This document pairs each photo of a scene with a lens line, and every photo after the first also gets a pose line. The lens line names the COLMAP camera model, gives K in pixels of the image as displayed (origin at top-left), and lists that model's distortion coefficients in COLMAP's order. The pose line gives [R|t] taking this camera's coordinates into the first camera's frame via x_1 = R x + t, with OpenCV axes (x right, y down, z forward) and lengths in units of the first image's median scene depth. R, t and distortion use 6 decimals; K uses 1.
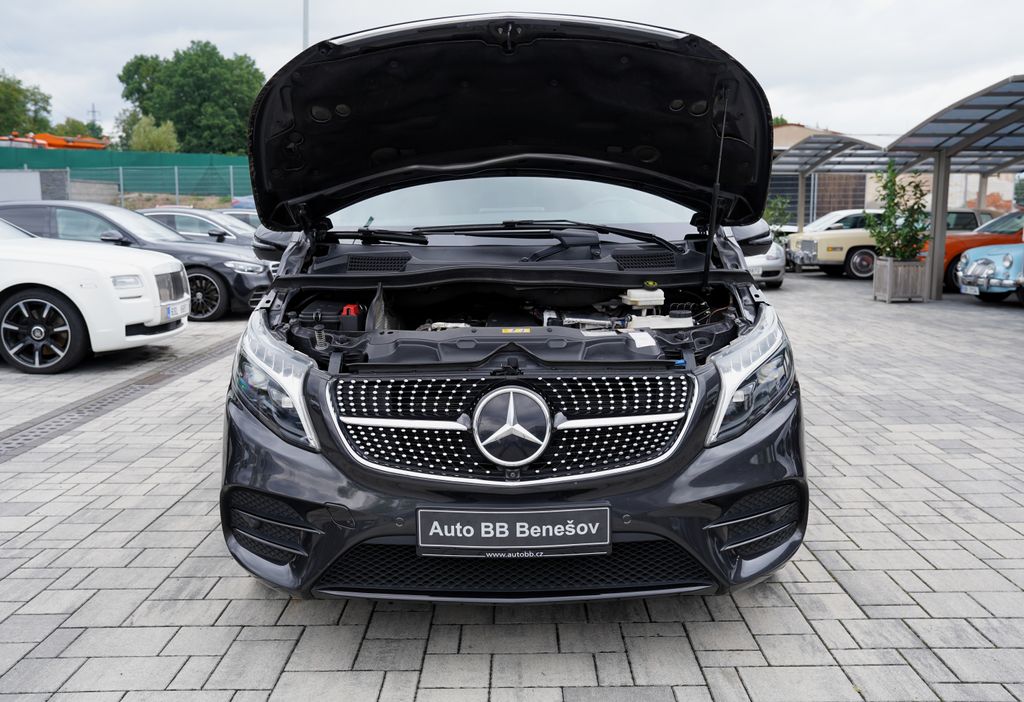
lens RADIAL K [[912.3, 0, 510.2], [0, 912.3, 352.8], [0, 0, 1]] dist [-0.036835, 0.042902]
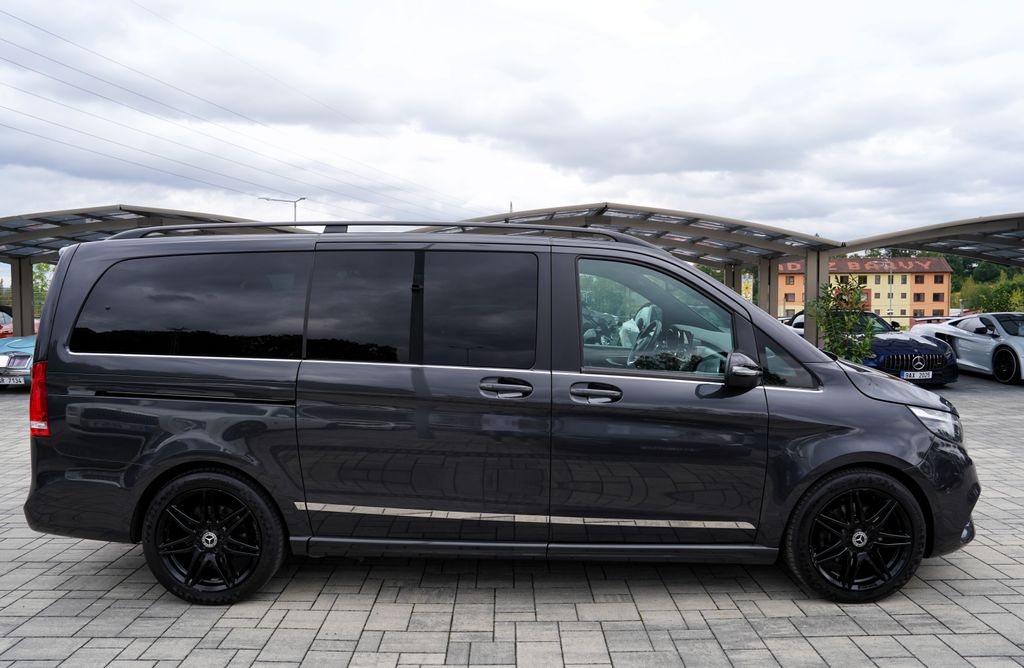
lens RADIAL K [[697.9, 0, 504.5], [0, 697.9, 323.4], [0, 0, 1]] dist [-0.058371, 0.022585]
pose [[0.001680, -0.027811, 0.999612, -1.736828], [0.157884, 0.987083, 0.027198, -0.390936], [-0.987456, 0.157777, 0.006049, 1.965058]]
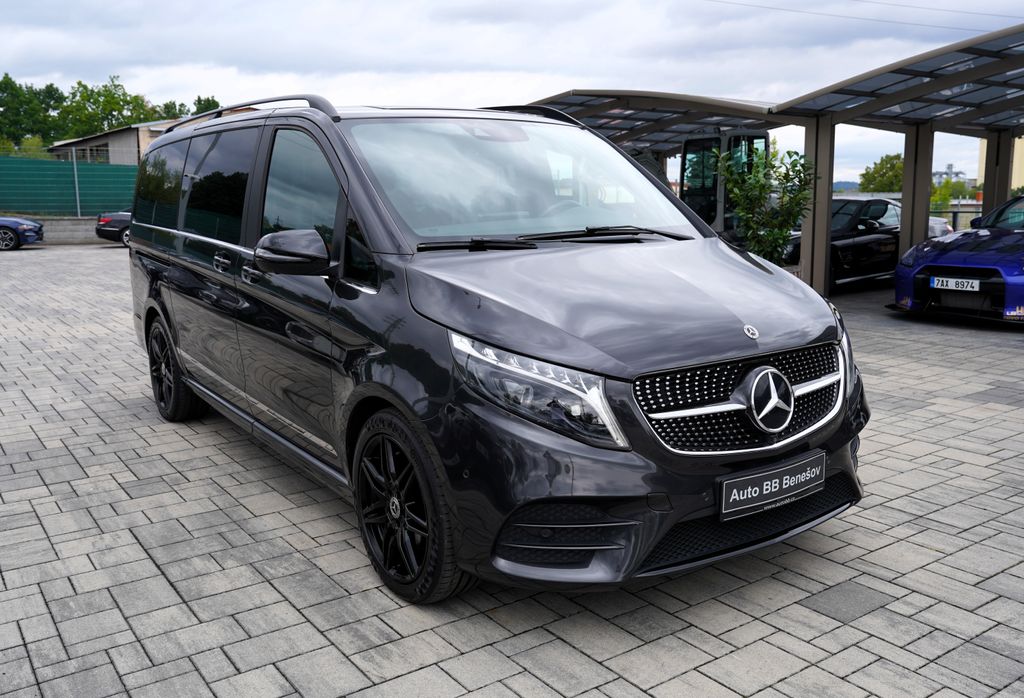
lens RADIAL K [[912.3, 0, 519.0], [0, 912.3, 346.1], [0, 0, 1]] dist [-0.036835, 0.042902]
pose [[0.813491, -0.099952, 0.572924, -0.935280], [0.093743, 0.994775, 0.040443, -0.070587], [-0.573972, 0.020808, 0.818610, 0.186295]]
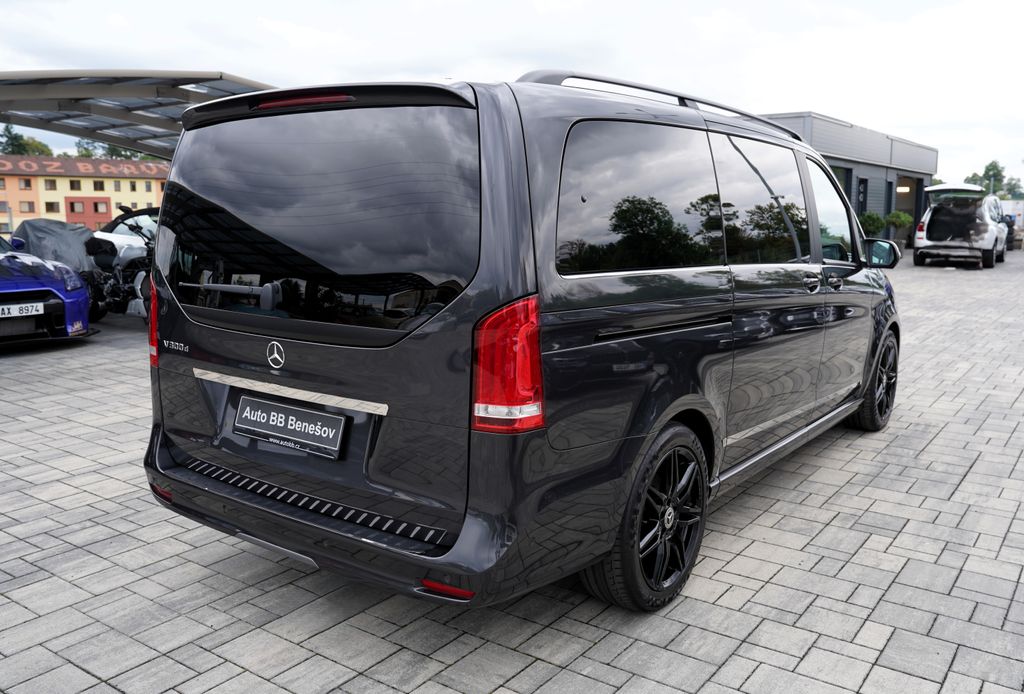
lens RADIAL K [[874.7, 0, 514.0], [0, 874.7, 353.4], [0, 0, 1]] dist [-0.027953, 0.012870]
pose [[-0.820357, -0.091690, 0.564453, -0.861113], [0.083519, 0.957267, 0.276882, -0.609733], [-0.565720, 0.274285, -0.777643, 3.690970]]
